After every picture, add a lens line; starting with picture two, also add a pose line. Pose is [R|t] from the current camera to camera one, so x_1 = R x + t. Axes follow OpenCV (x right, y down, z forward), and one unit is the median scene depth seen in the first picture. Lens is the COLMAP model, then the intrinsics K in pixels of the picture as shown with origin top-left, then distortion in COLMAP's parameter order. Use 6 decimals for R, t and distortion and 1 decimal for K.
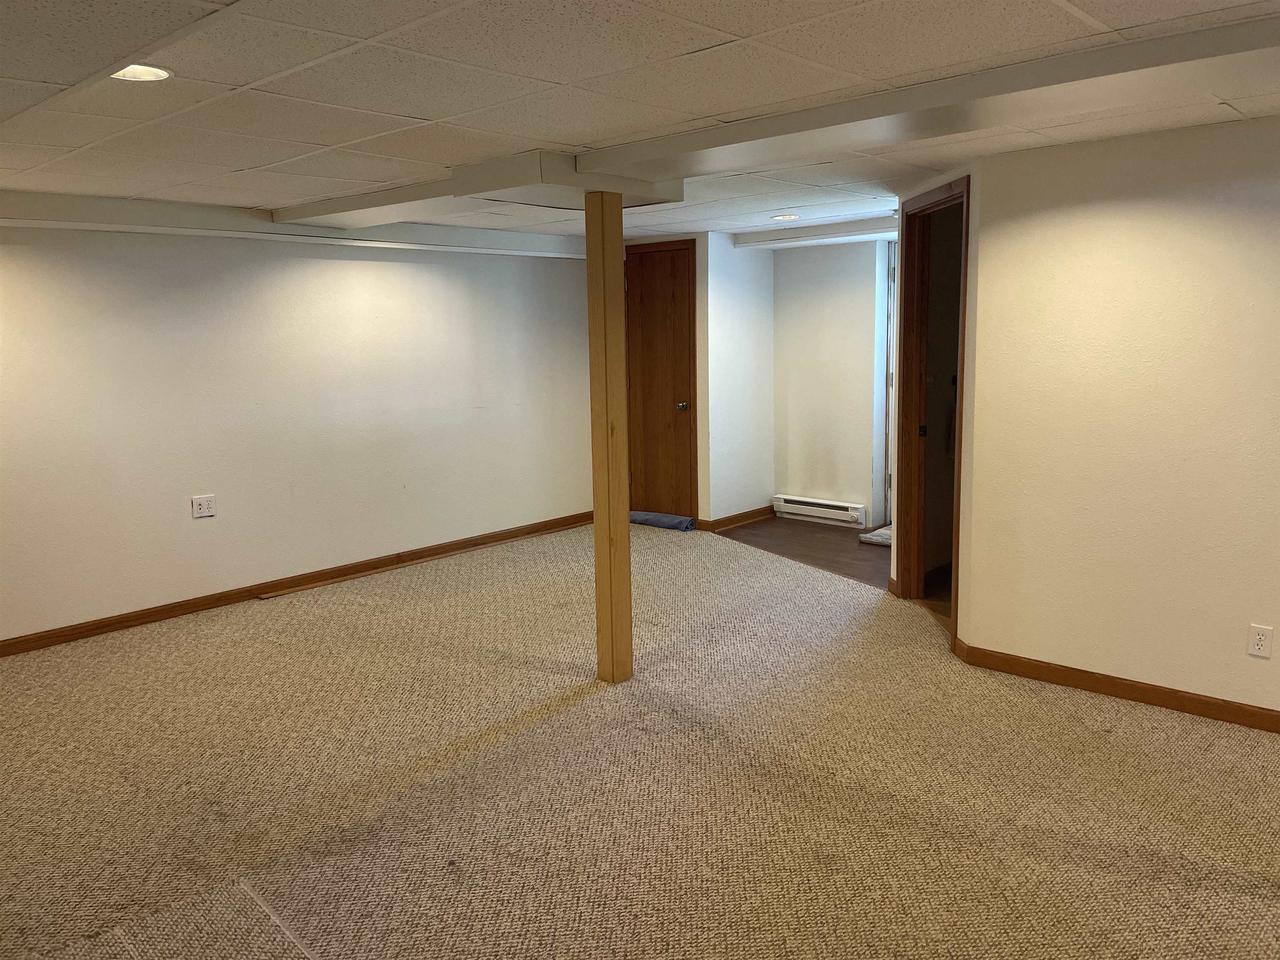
lens RADIAL K [[964.7, 0, 640.0], [0, 964.7, 480.0], [0, 0, 1]] dist [0.100244, -0.118535]
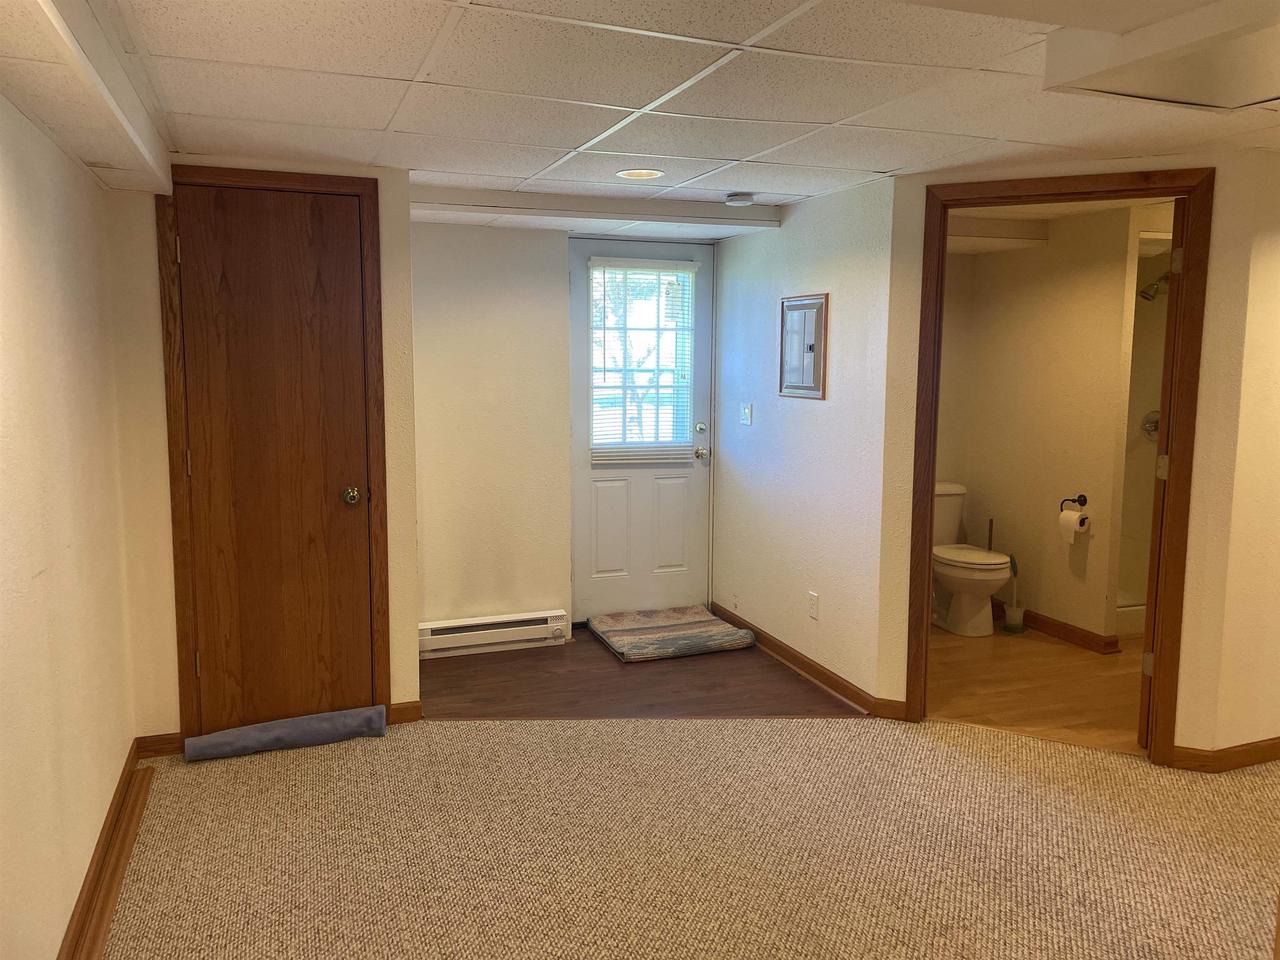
lens RADIAL K [[964.7, 0, 640.0], [0, 964.7, 480.0], [0, 0, 1]] dist [0.100244, -0.118535]
pose [[0.458356, -0.100308, 0.883090, -0.345449], [0.130969, 0.990386, 0.044517, -0.089443], [-0.879066, 0.095253, 0.467086, 0.618575]]
